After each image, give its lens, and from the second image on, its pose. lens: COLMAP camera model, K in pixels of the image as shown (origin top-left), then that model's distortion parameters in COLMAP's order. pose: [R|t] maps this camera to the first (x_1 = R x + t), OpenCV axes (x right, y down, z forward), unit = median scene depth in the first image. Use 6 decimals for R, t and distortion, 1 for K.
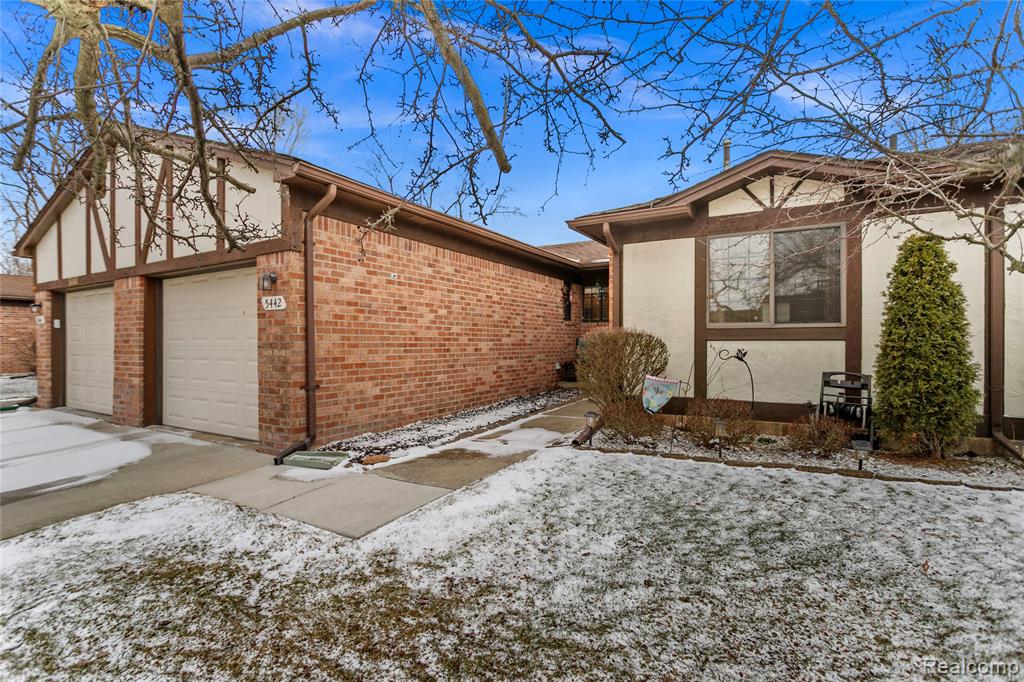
lens RADIAL K [[491.1, 0, 502.1], [0, 491.1, 338.8], [0, 0, 1]] dist [-0.015526, 0.004214]
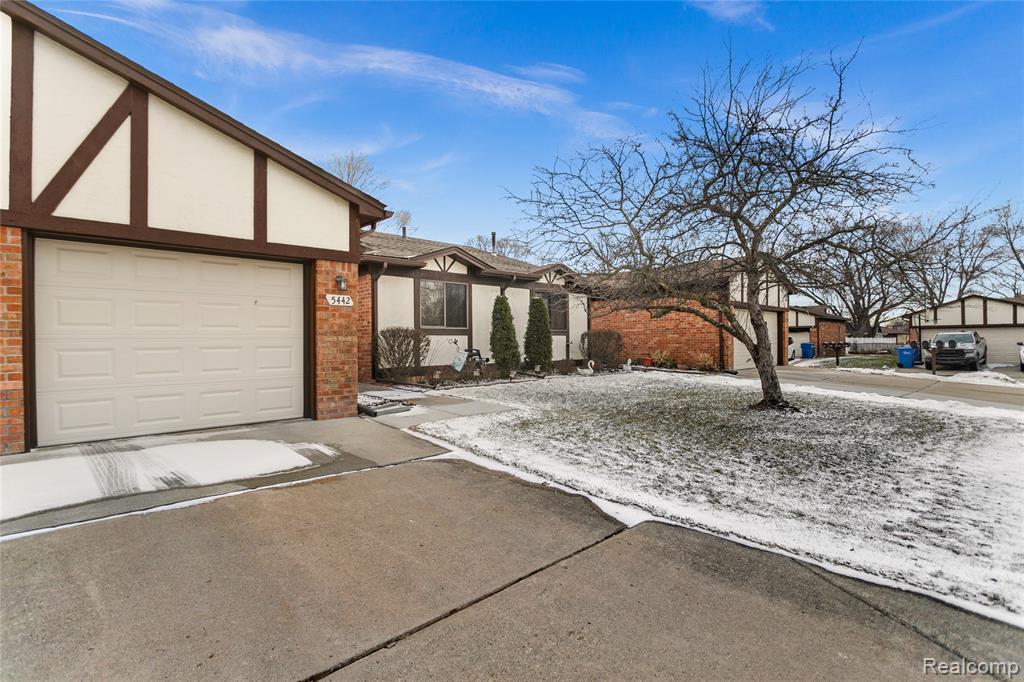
lens RADIAL K [[491.1, 0, 504.1], [0, 491.1, 350.3], [0, 0, 1]] dist [-0.015526, 0.004214]
pose [[0.264235, -0.017192, 0.964305, -1.407707], [0.001513, 0.999847, 0.017411, 0.032749], [-0.964457, -0.003142, 0.264221, 0.211379]]
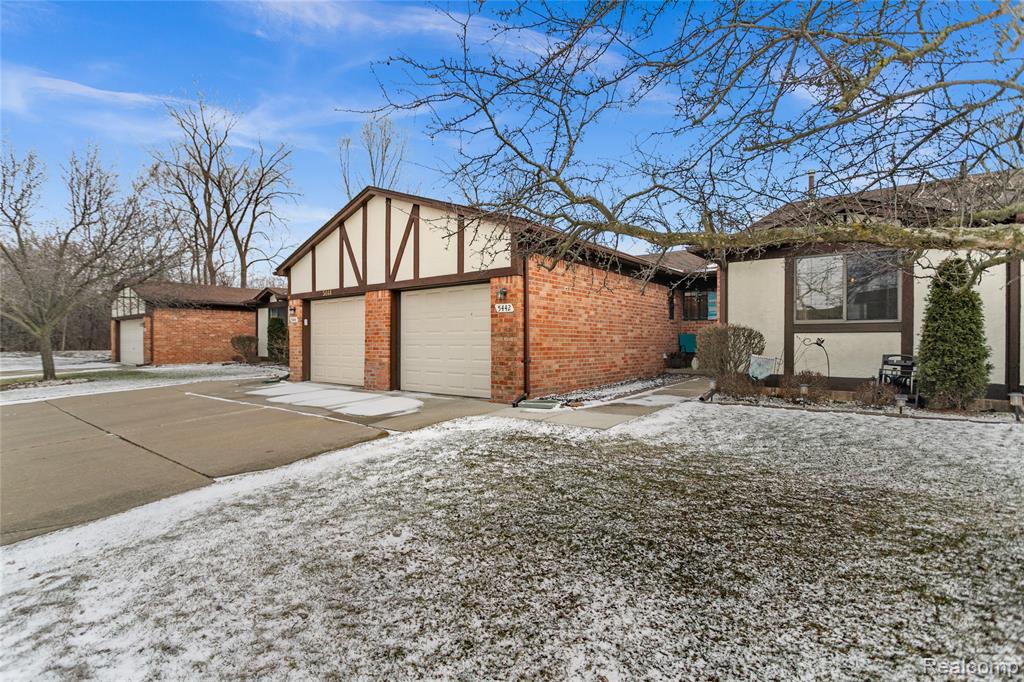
lens RADIAL K [[491.1, 0, 502.5], [0, 491.1, 340.2], [0, 0, 1]] dist [-0.015526, 0.004214]
pose [[0.990733, 0.002105, -0.135805, -0.224421], [-0.001689, 0.999994, 0.003181, 0.023335], [0.135811, -0.002922, 0.990731, -0.510688]]
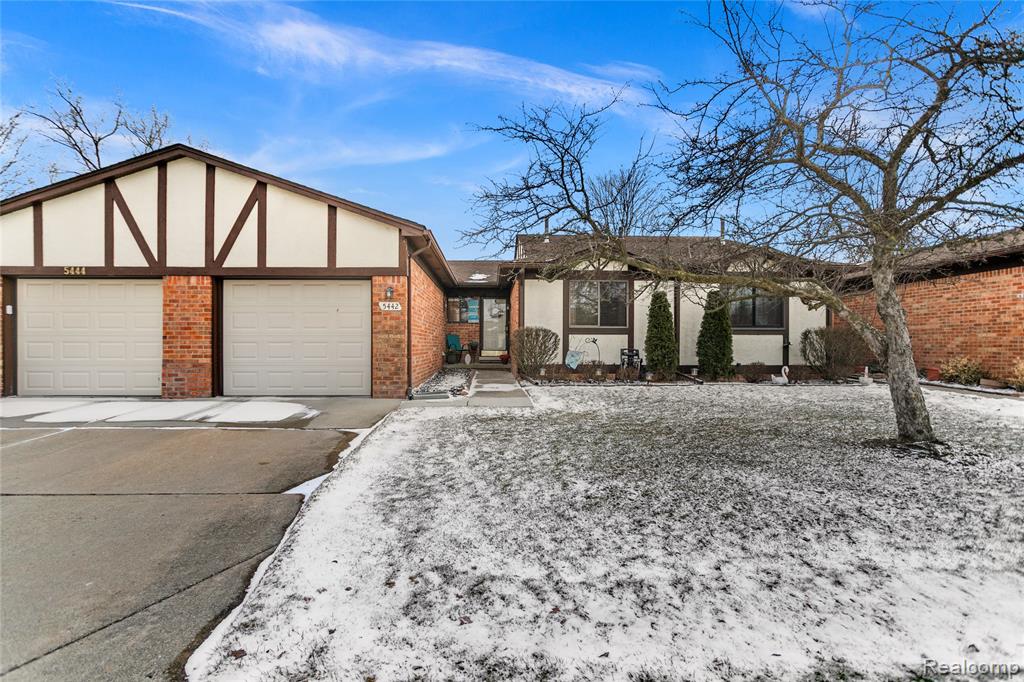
lens RADIAL K [[491.1, 0, 505.4], [0, 491.1, 346.9], [0, 0, 1]] dist [-0.015526, 0.004214]
pose [[0.837562, 0.000213, 0.546342, -0.918041], [-0.006668, 0.999929, 0.009832, 0.039771], [-0.546301, -0.011878, 0.837504, -0.524000]]
